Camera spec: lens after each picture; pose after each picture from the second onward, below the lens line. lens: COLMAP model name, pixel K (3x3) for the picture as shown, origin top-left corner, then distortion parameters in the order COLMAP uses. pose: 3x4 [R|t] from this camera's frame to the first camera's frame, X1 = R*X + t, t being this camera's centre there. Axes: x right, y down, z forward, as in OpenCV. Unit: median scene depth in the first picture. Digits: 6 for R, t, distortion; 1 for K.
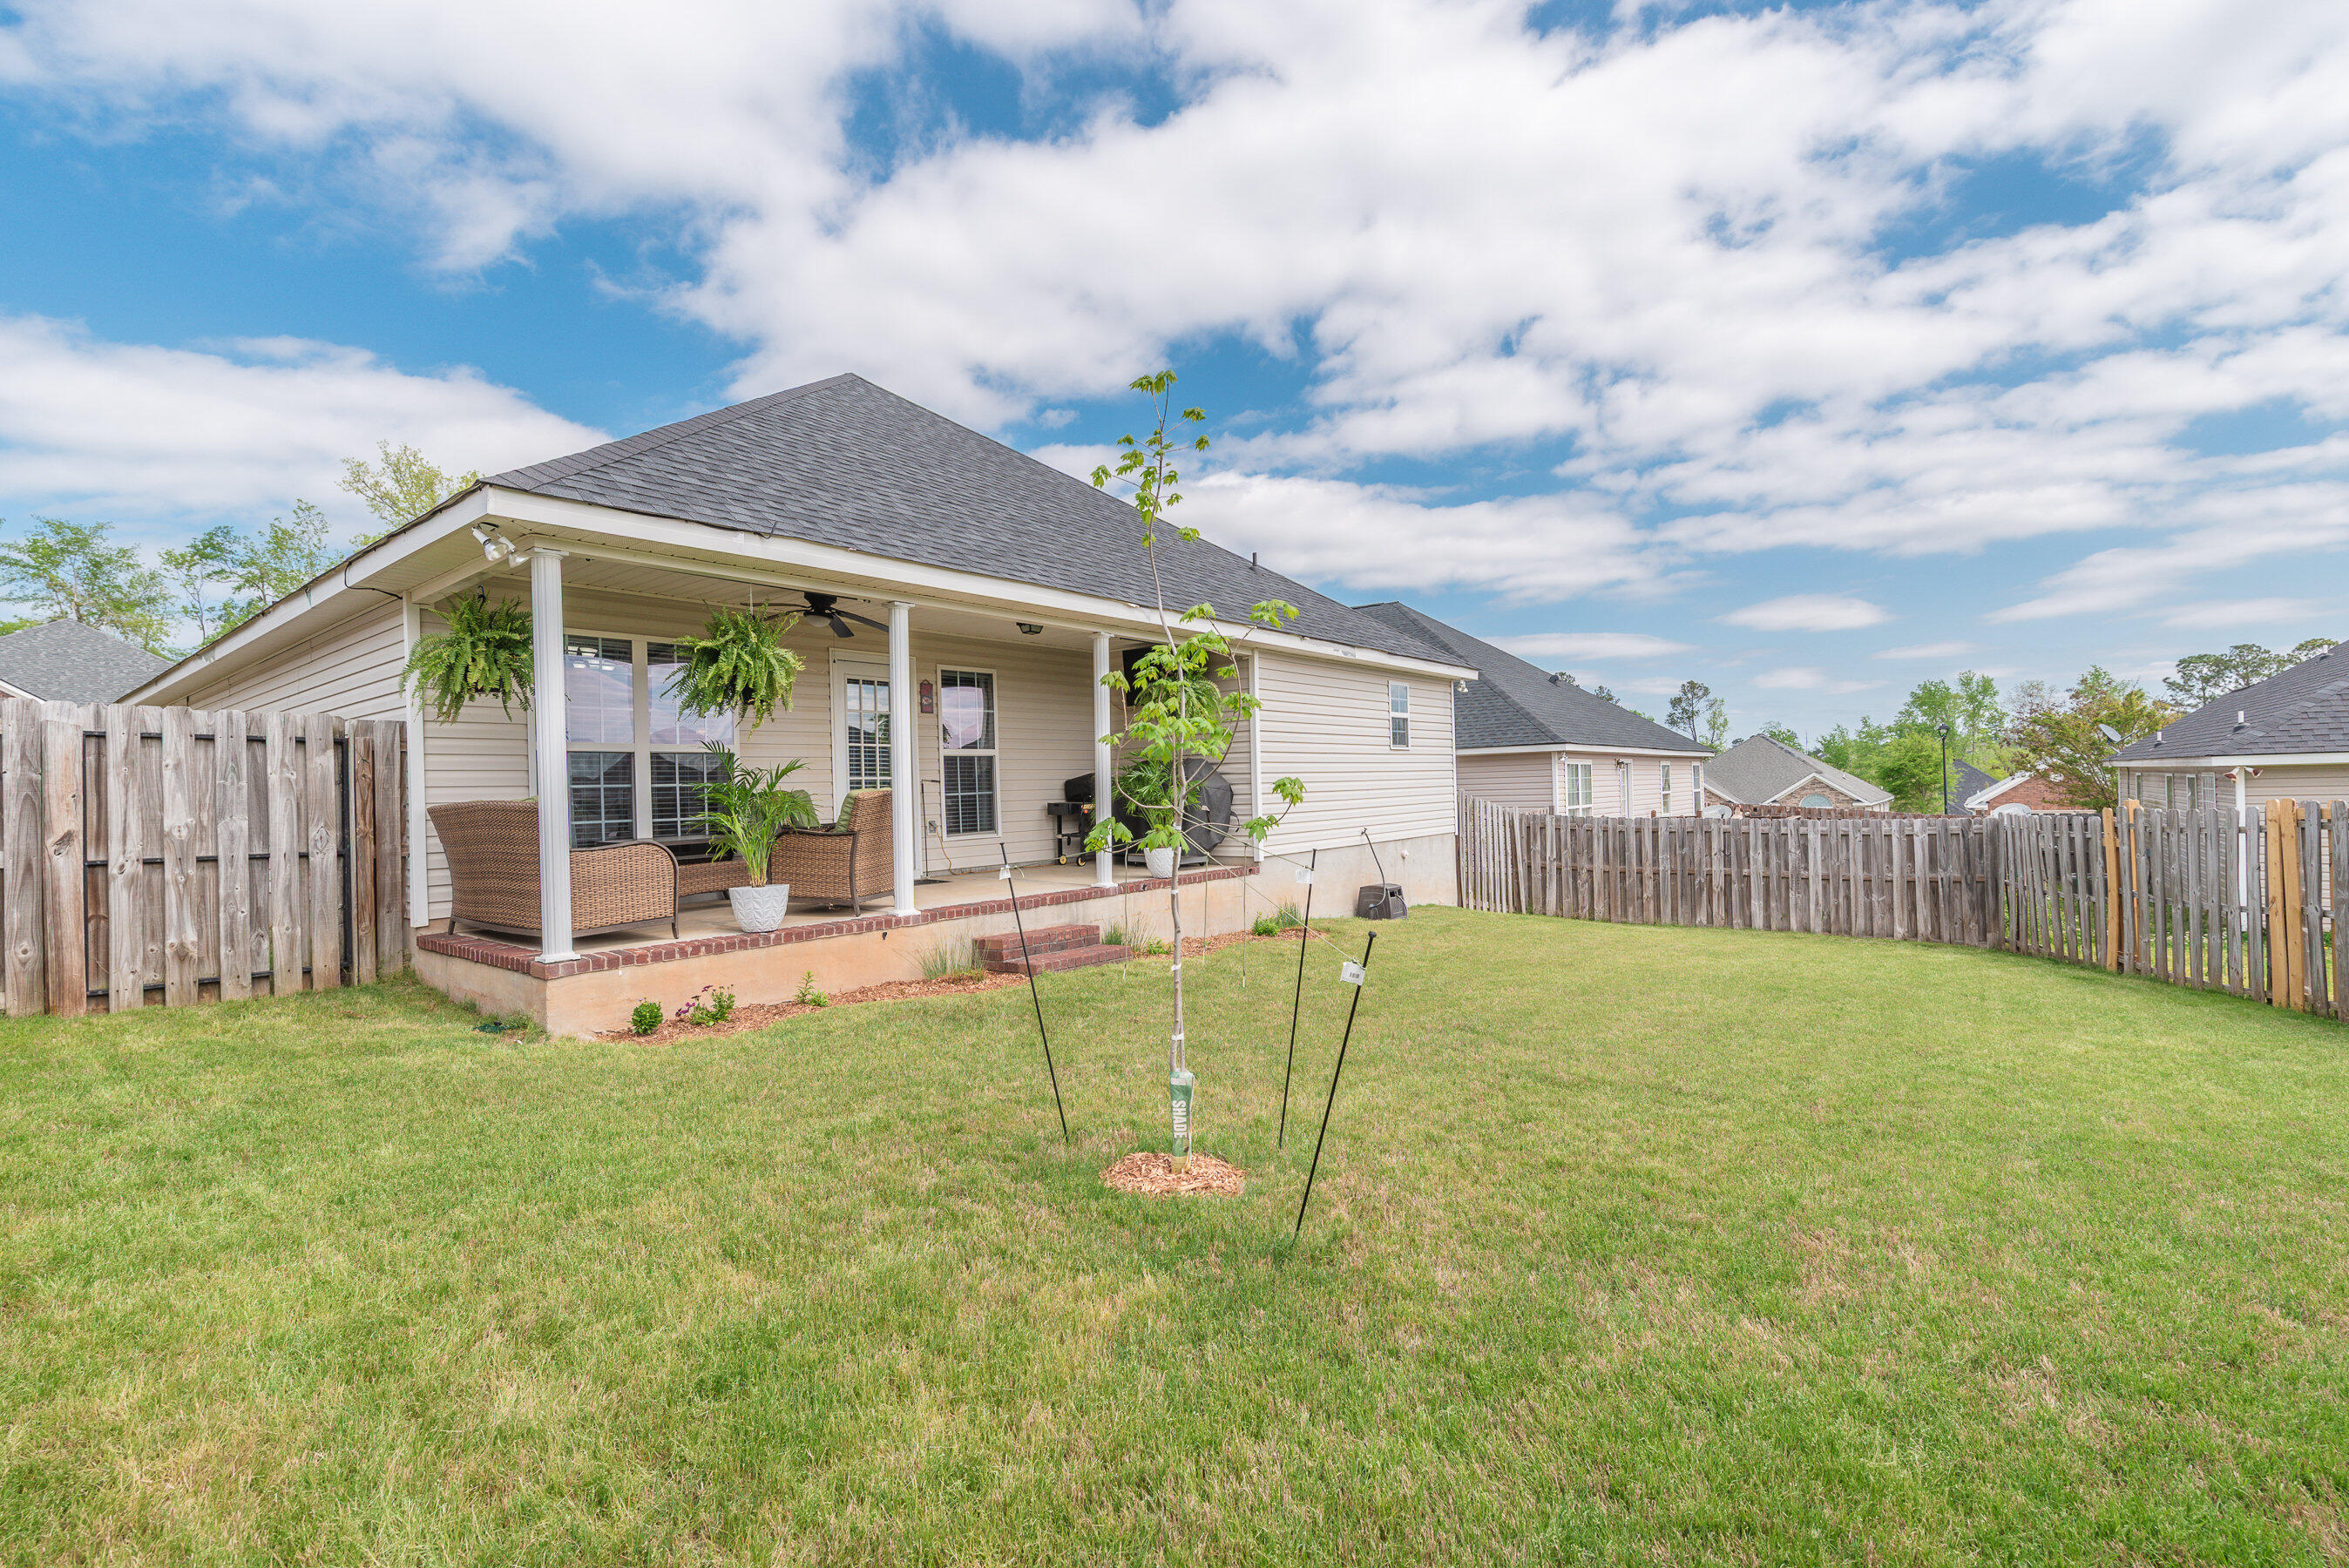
lens RADIAL K [[1026.2, 0, 1173.2], [0, 1026.2, 794.9], [0, 0, 1]] dist [-0.000894, -0.000294]
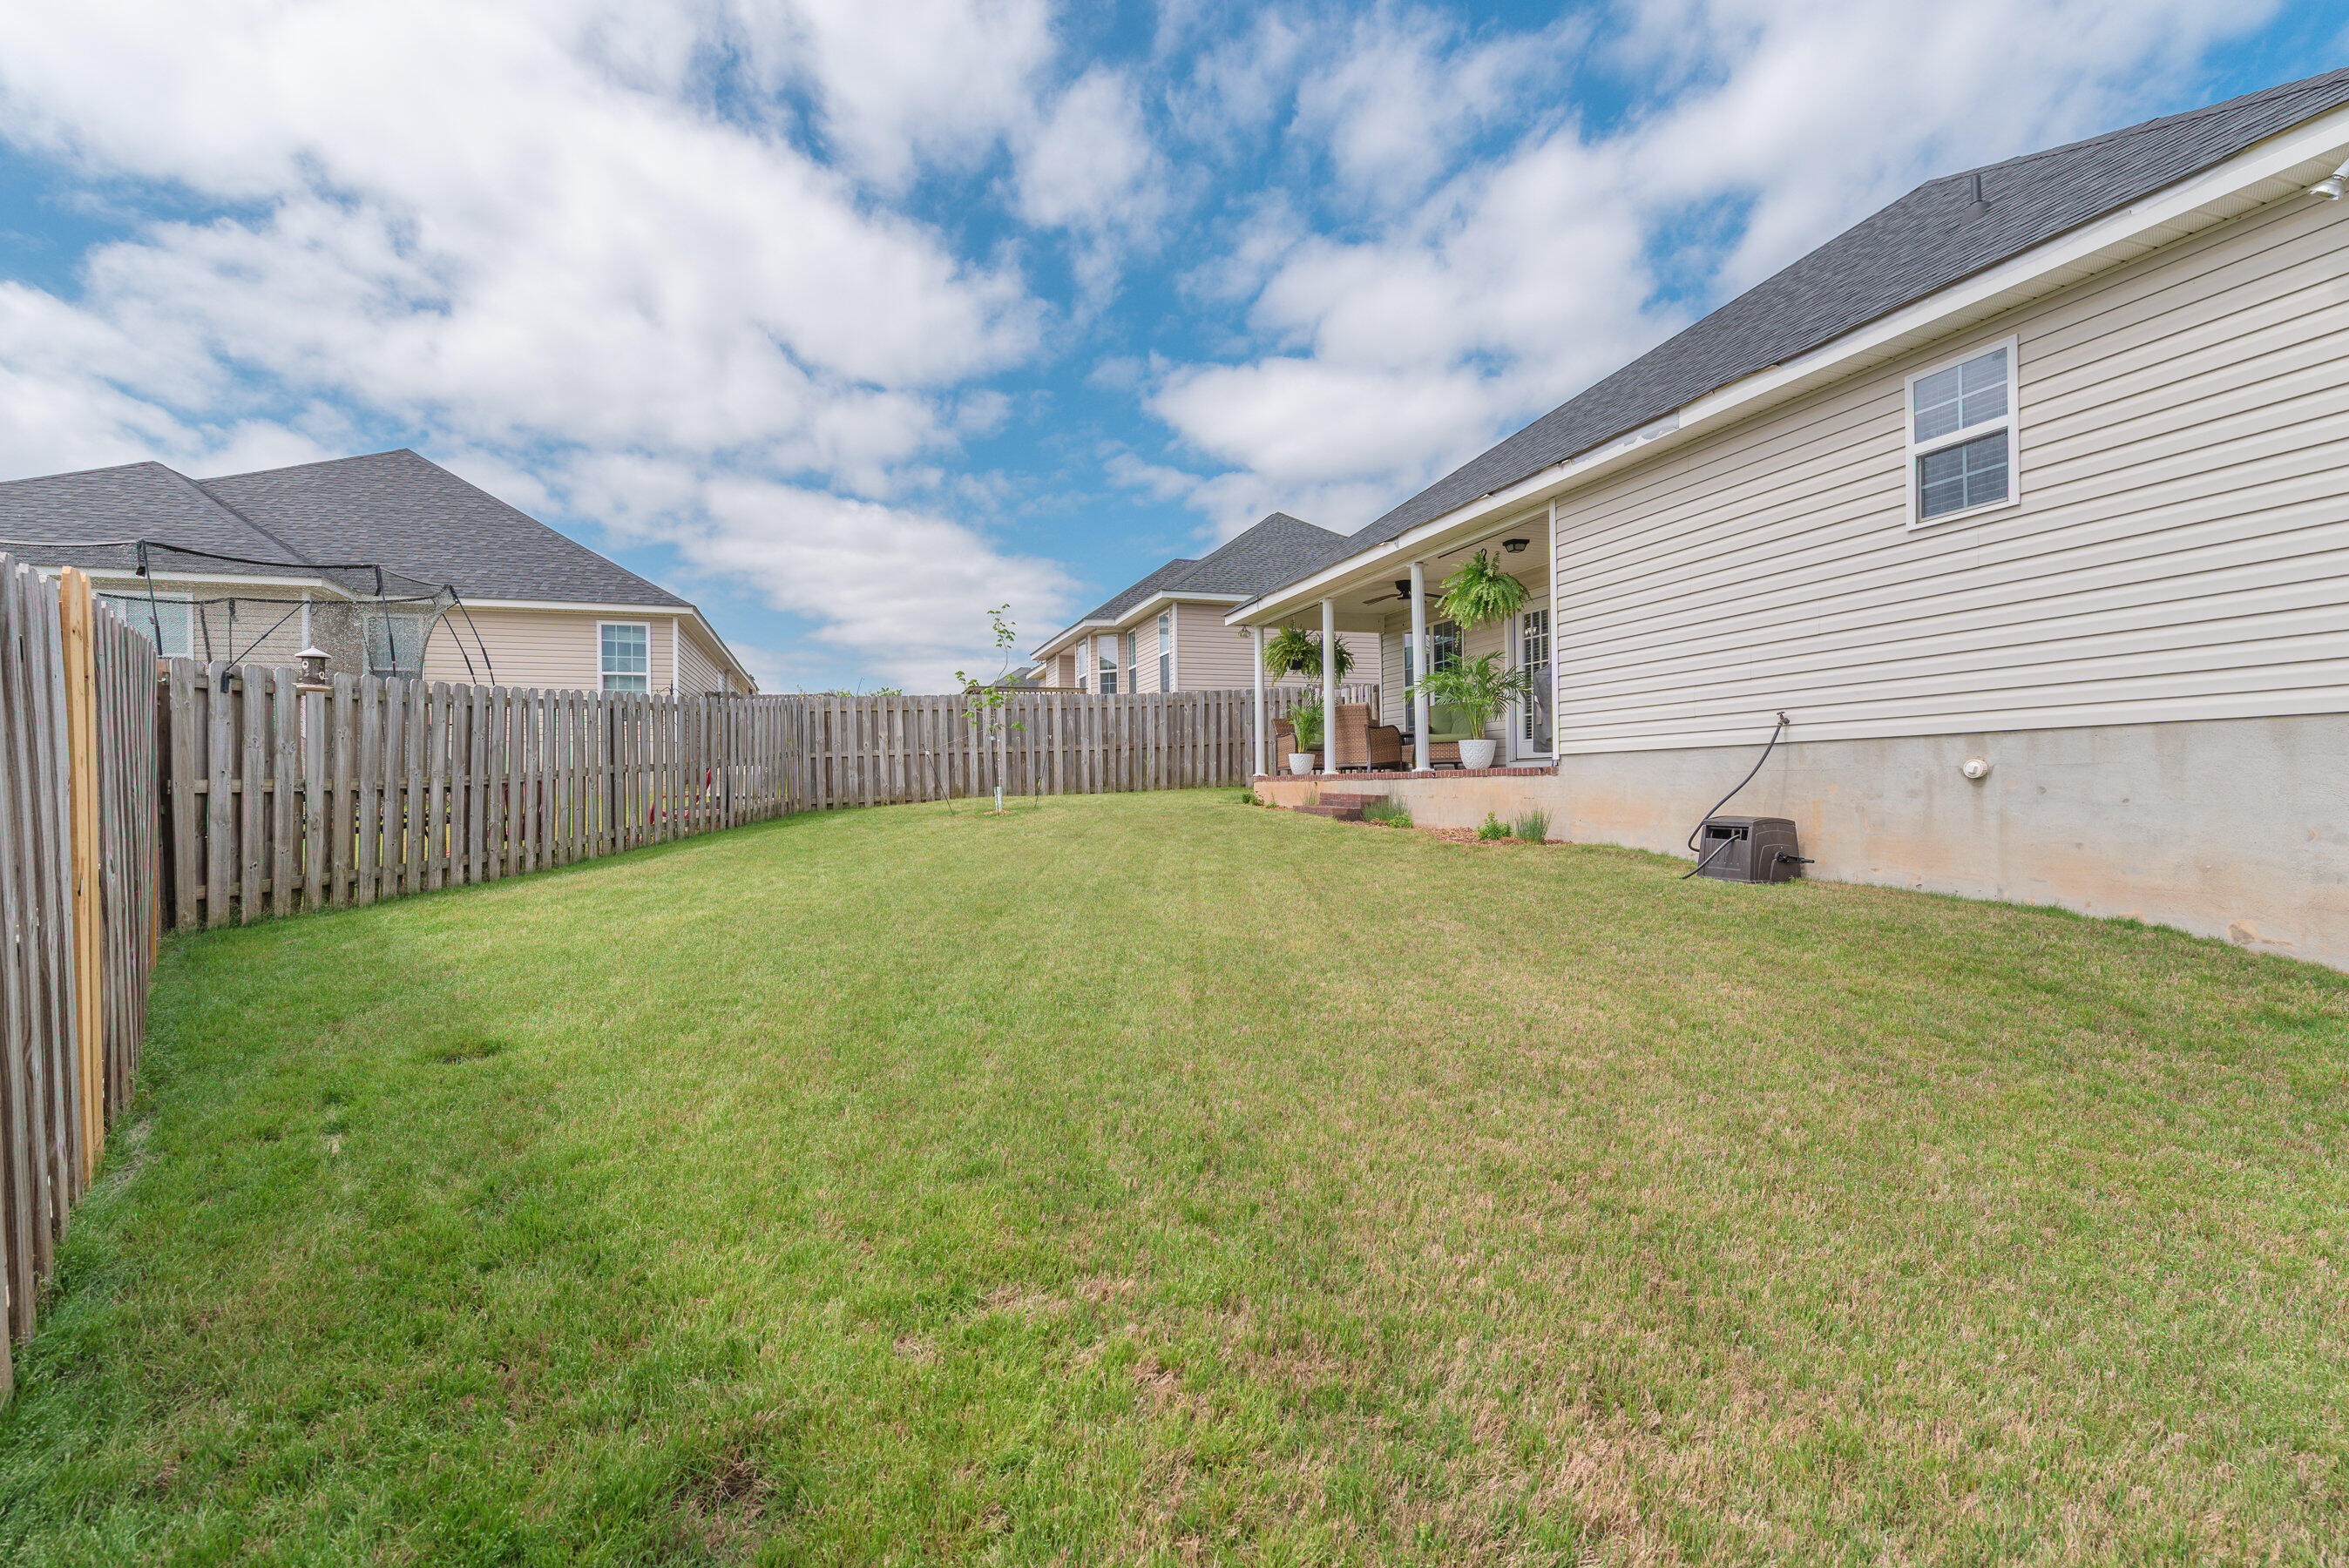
lens RADIAL K [[1026.2, 0, 1173.2], [0, 1026.2, 794.9], [0, 0, 1]] dist [-0.000894, -0.000294]
pose [[-0.556375, 0.039012, -0.830015, 0.691685], [0.019043, 0.999234, 0.034201, 0.043898], [0.830713, 0.003223, -0.556692, 0.890772]]
